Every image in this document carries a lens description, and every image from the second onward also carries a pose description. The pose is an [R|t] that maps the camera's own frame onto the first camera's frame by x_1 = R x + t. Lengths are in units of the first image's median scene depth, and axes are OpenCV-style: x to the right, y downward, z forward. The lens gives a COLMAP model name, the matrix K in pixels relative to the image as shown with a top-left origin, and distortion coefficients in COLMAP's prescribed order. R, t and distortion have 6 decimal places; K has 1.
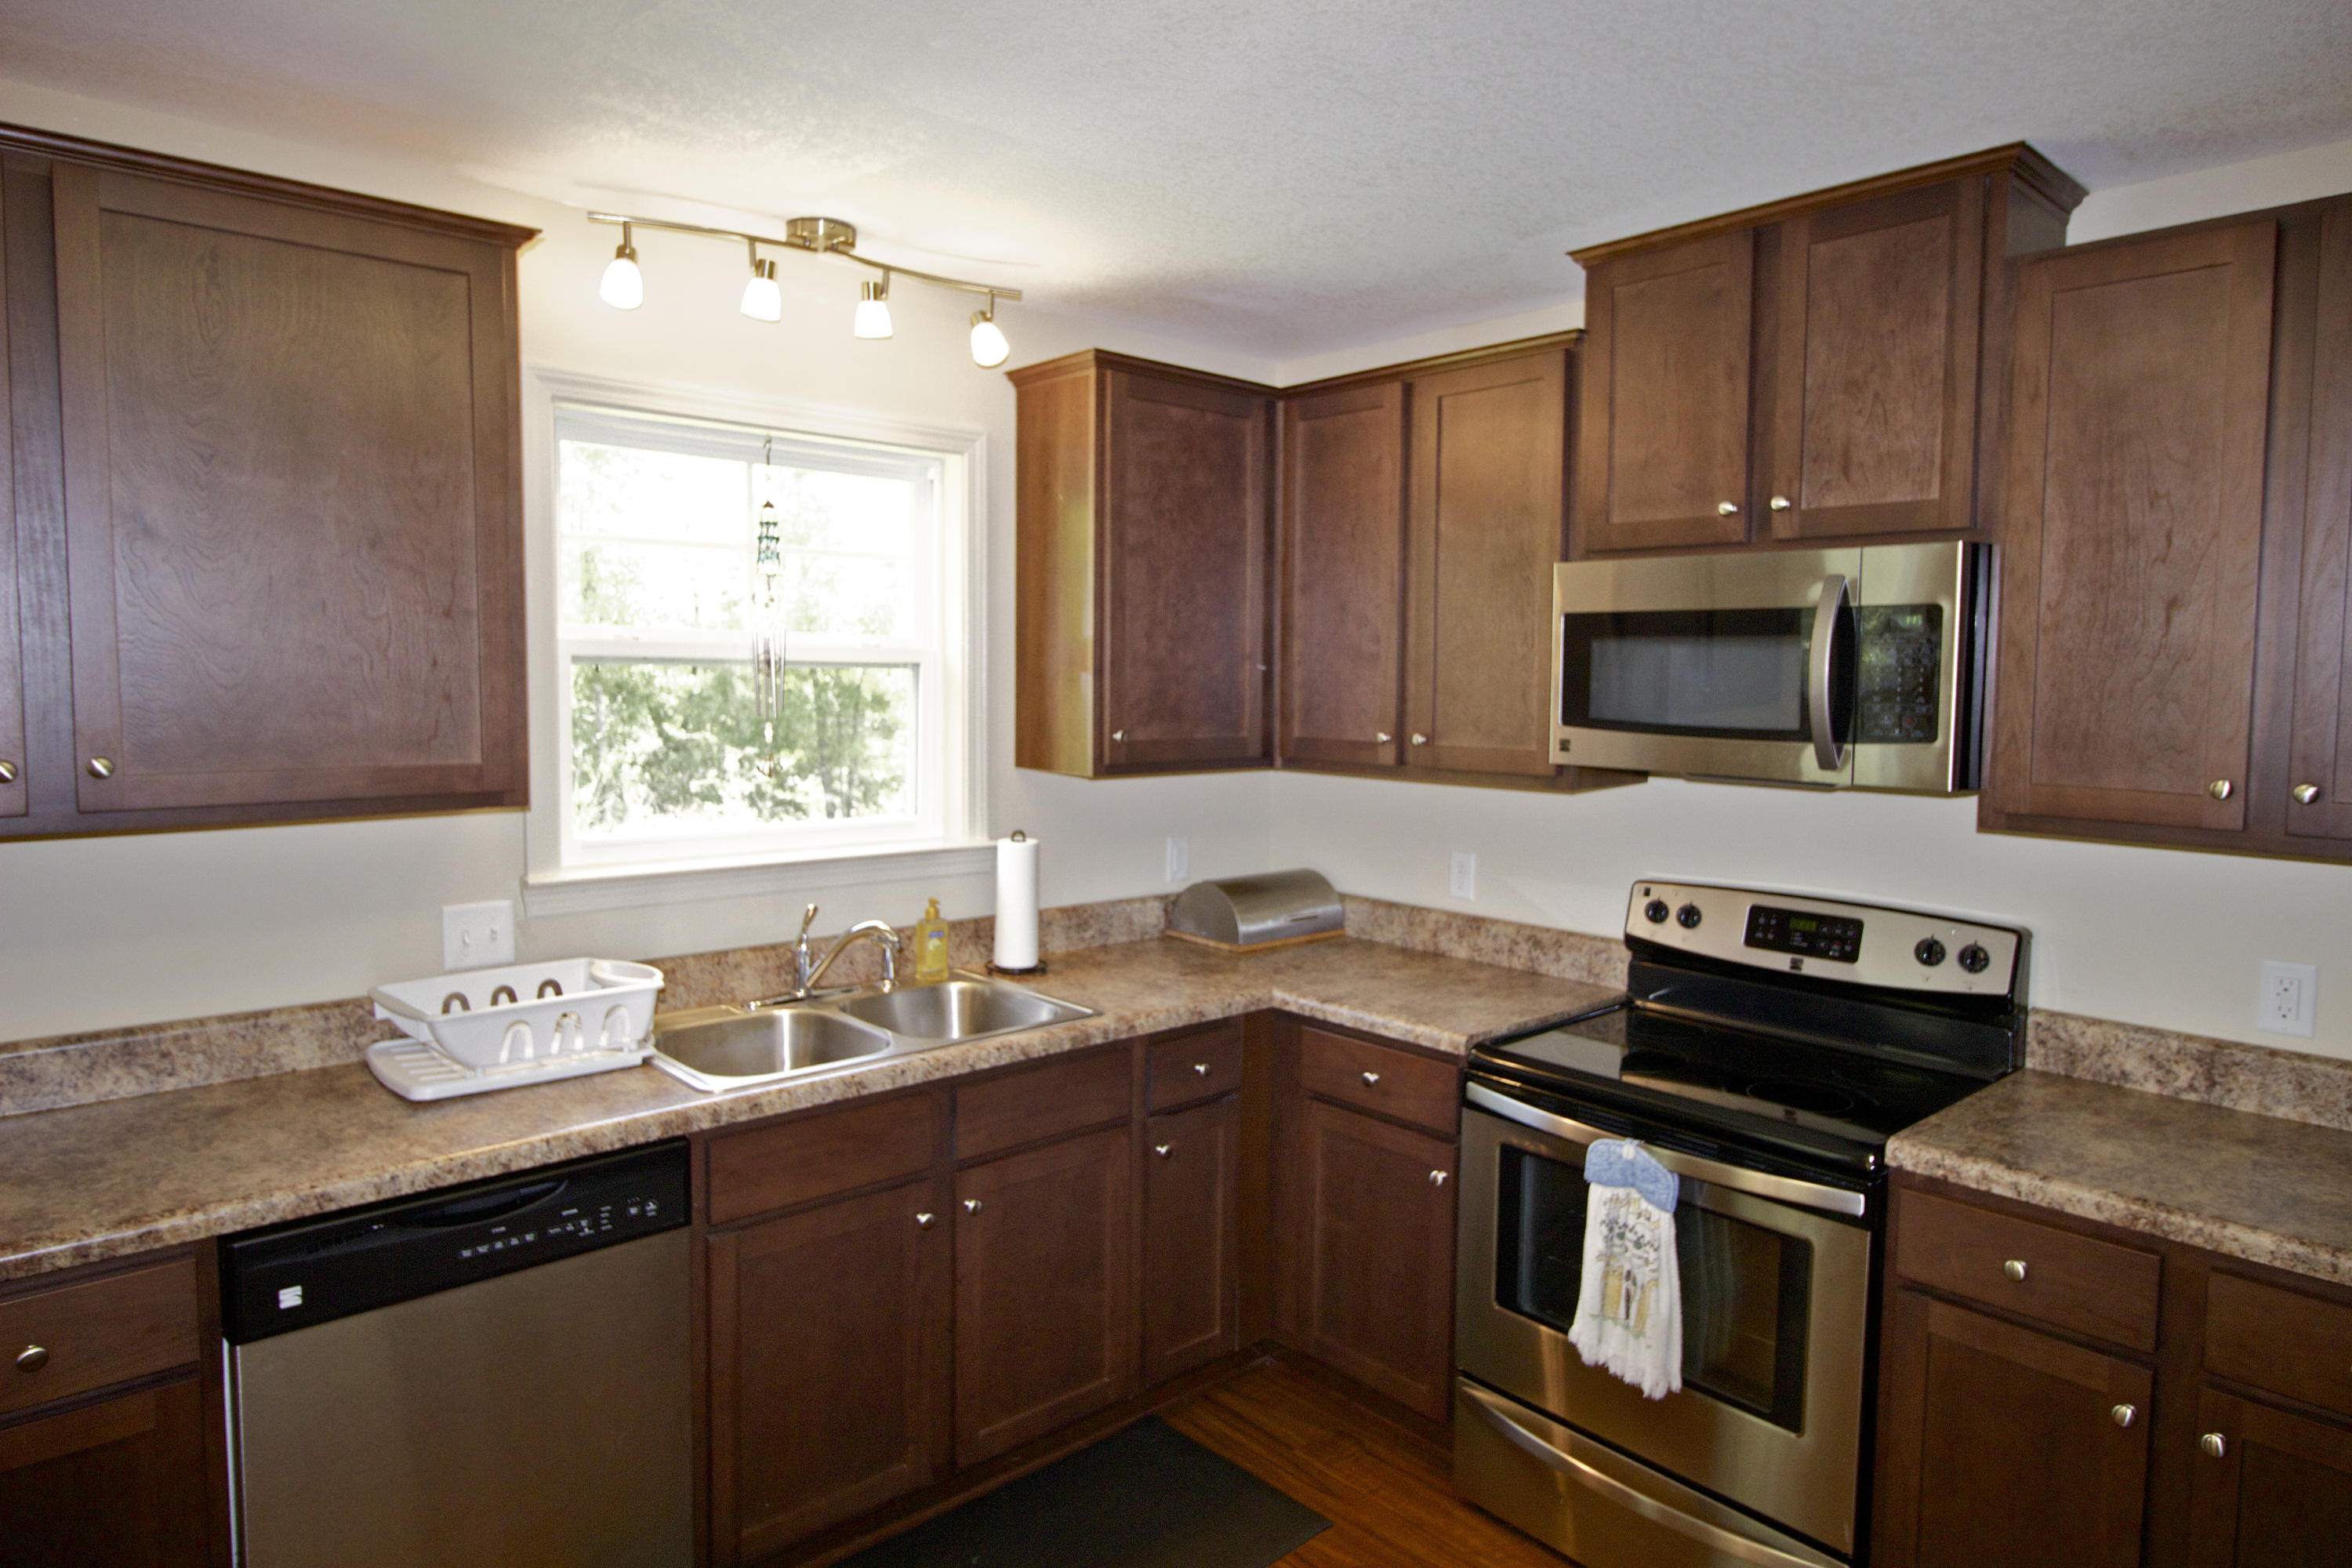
lens RADIAL K [[1398.7, 0, 1172.6], [0, 1398.7, 760.9], [0, 0, 1]] dist [-0.004114, -0.001994]
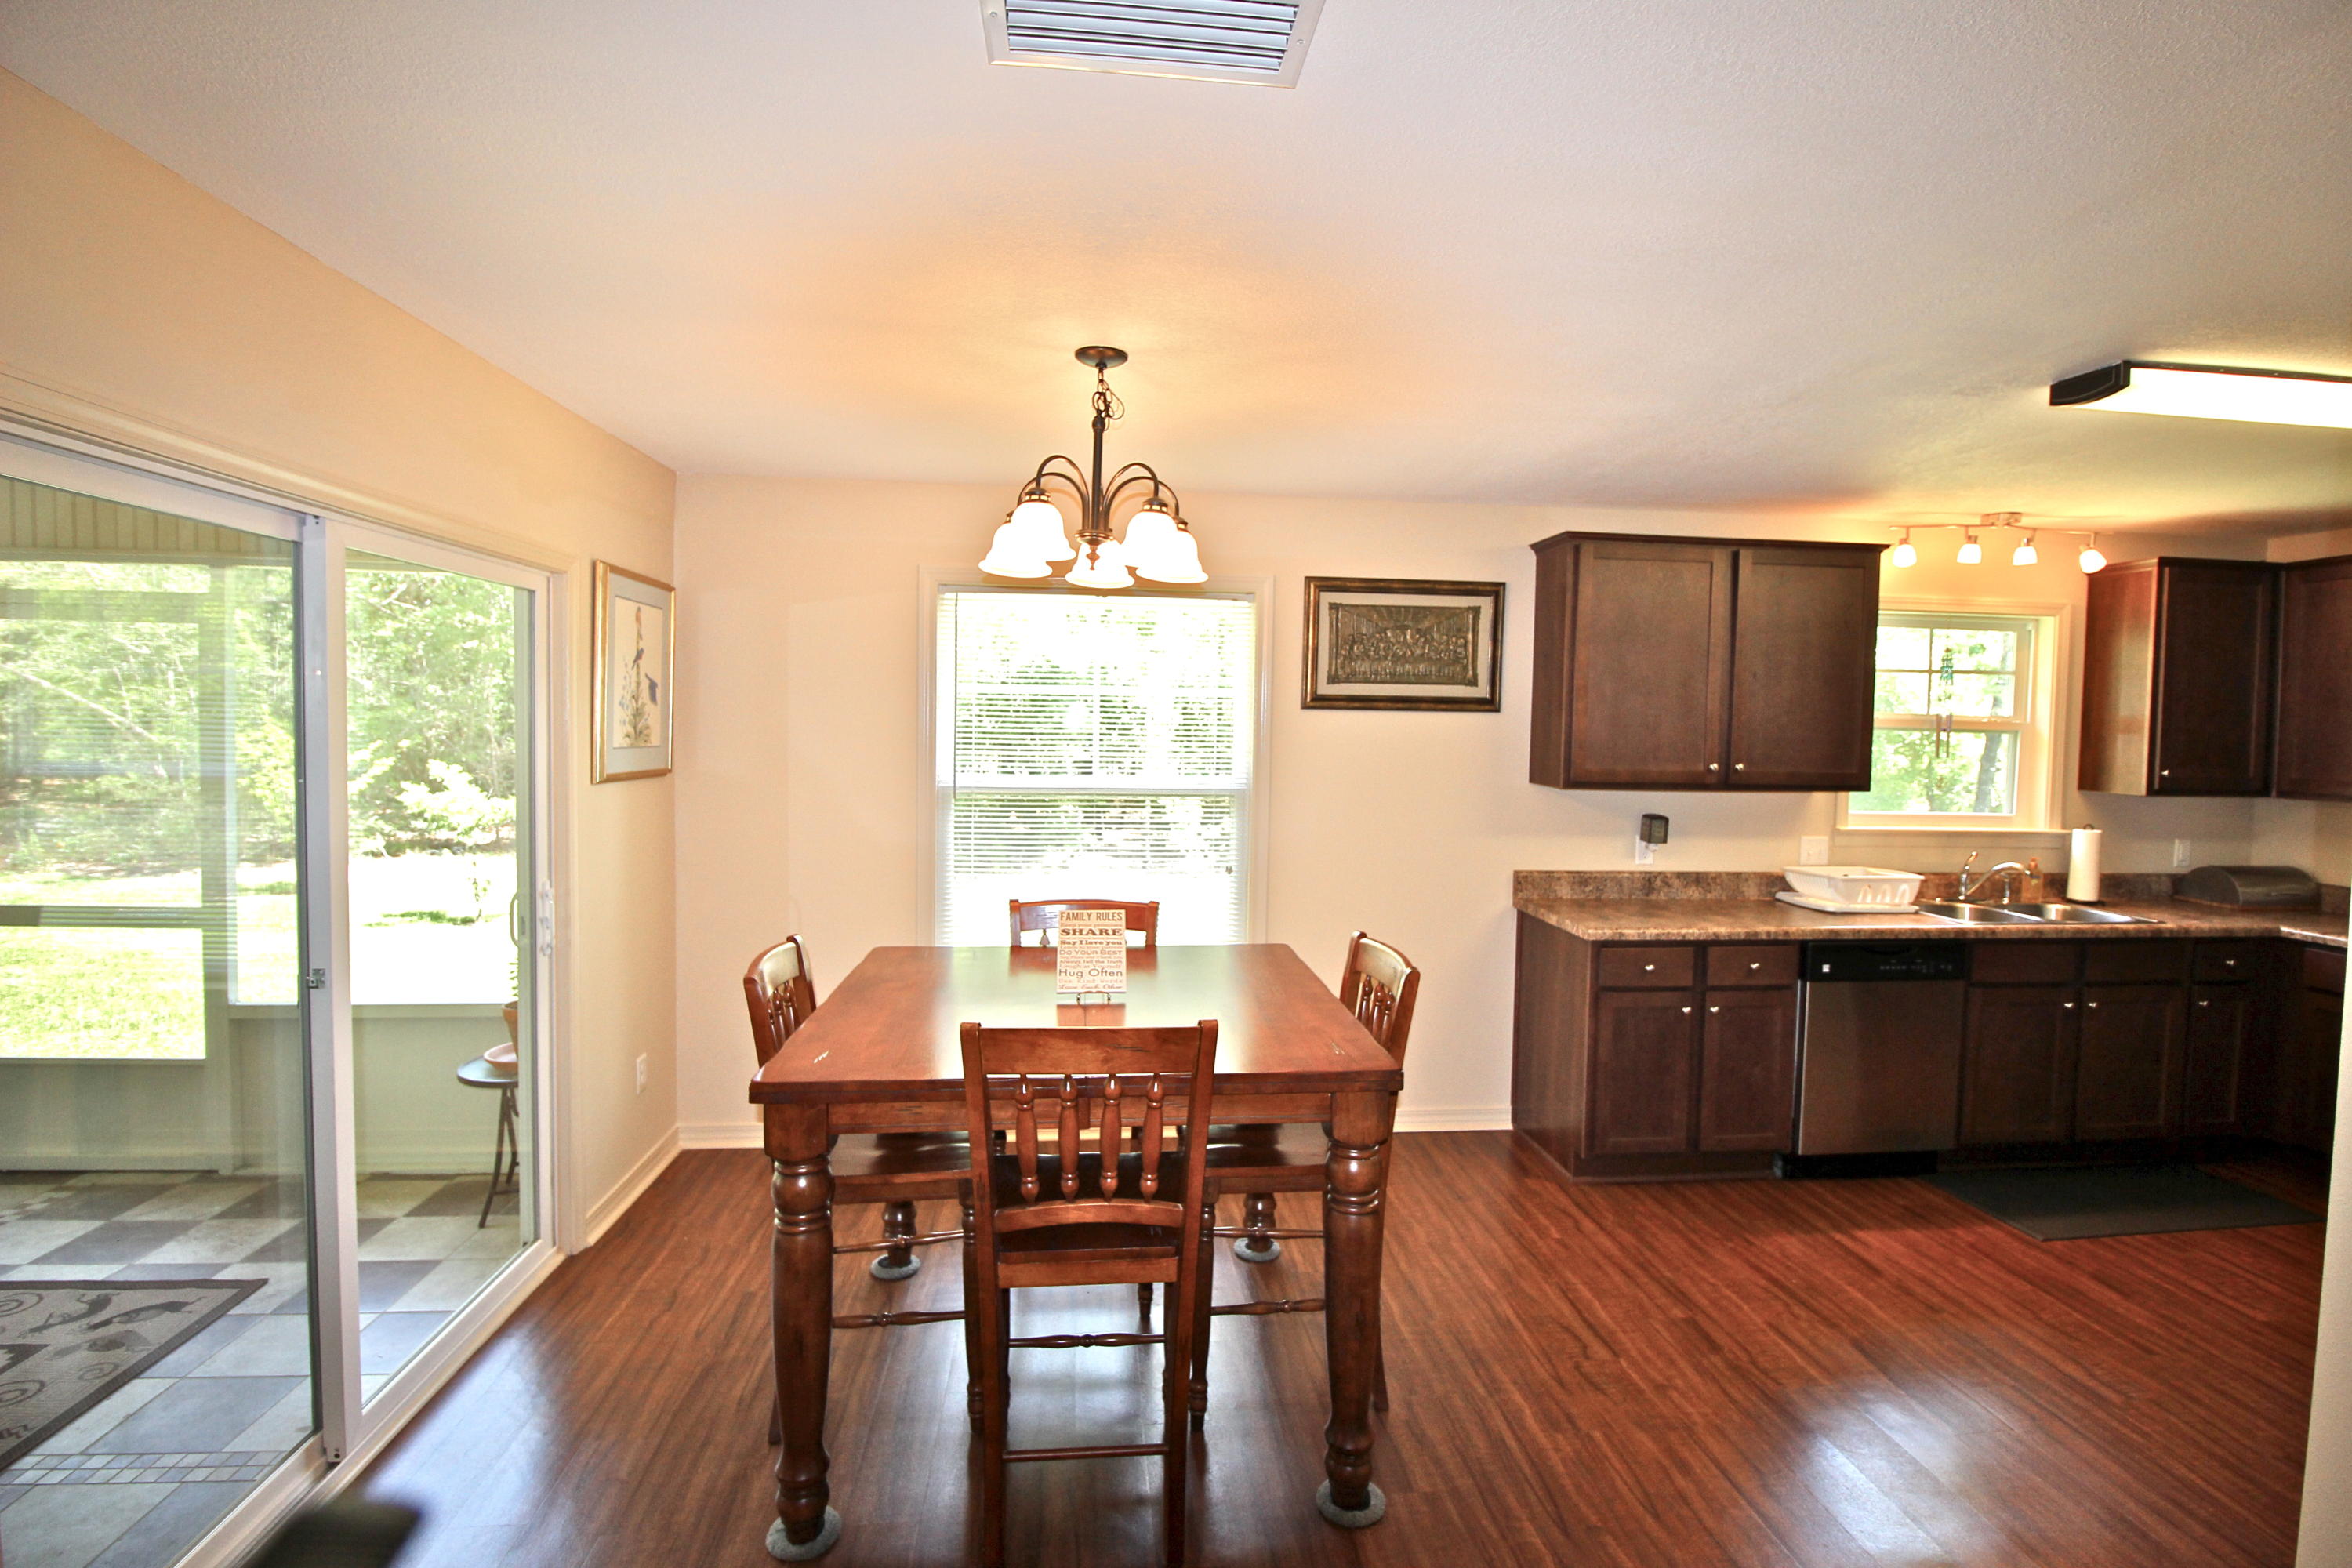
lens RADIAL K [[1090.3, 0, 1193.5], [0, 1090.3, 767.1], [0, 0, 1]] dist [0.003644, -0.015302]
pose [[0.815067, 0.026519, -0.578759, -0.265425], [-0.046184, 0.998747, -0.019278, 0.061574], [0.577523, 0.042443, 0.815271, -0.871902]]
